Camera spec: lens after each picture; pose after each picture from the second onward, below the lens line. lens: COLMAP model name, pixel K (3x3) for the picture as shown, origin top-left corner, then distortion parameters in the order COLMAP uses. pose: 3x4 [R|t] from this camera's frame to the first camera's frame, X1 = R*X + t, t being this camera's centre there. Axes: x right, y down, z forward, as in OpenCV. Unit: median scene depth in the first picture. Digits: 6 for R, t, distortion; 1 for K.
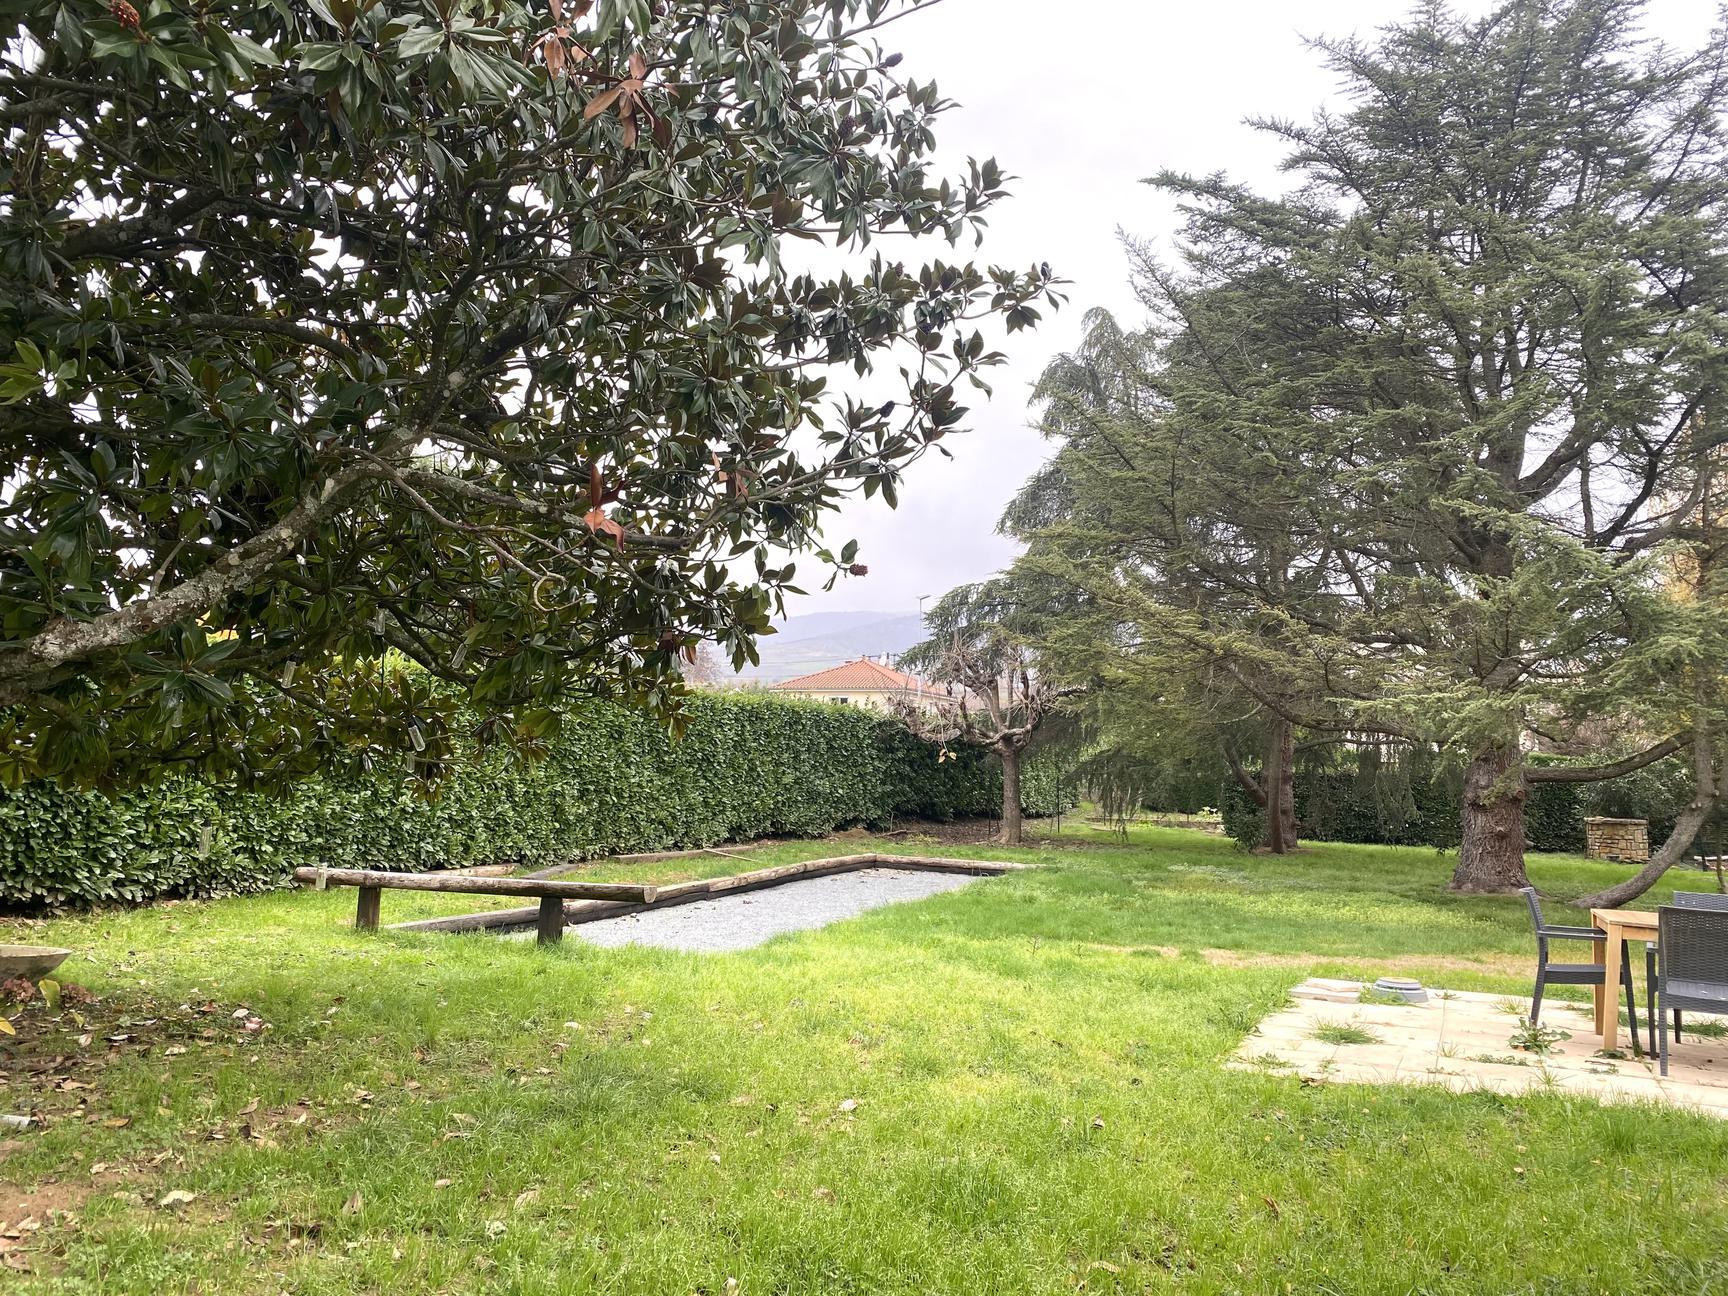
lens RADIAL K [[1317.8, 0, 848.7], [0, 1317.8, 634.1], [0, 0, 1]] dist [0.056809, -0.052004]
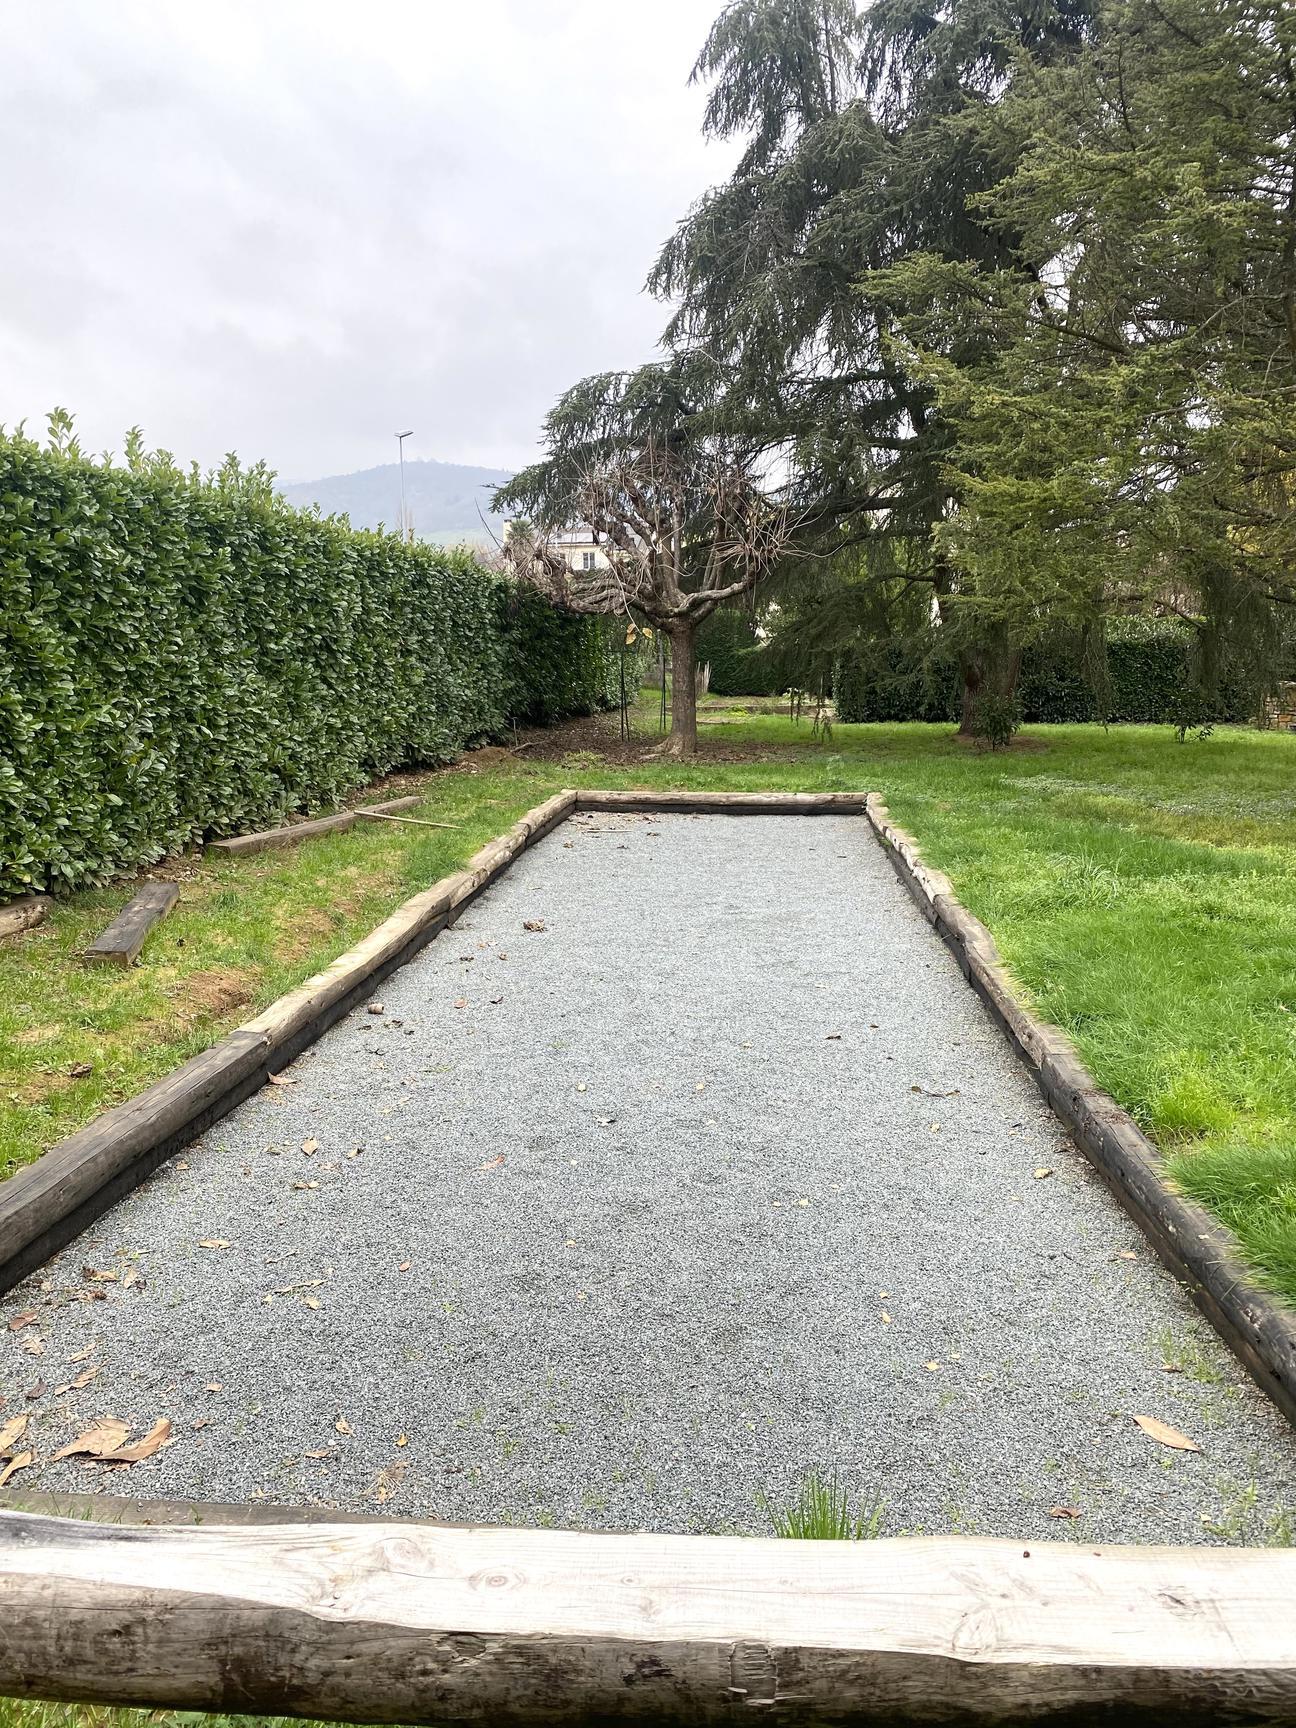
lens RADIAL K [[1317.8, 0, 634.5], [0, 1317.8, 875.6], [0, 0, 1]] dist [0.056809, -0.052004]
pose [[0.956271, -0.078732, 0.281687, -0.148228], [0.000983, 0.963948, 0.266087, 0.040470], [-0.292481, -0.254175, 0.921873, 0.430941]]
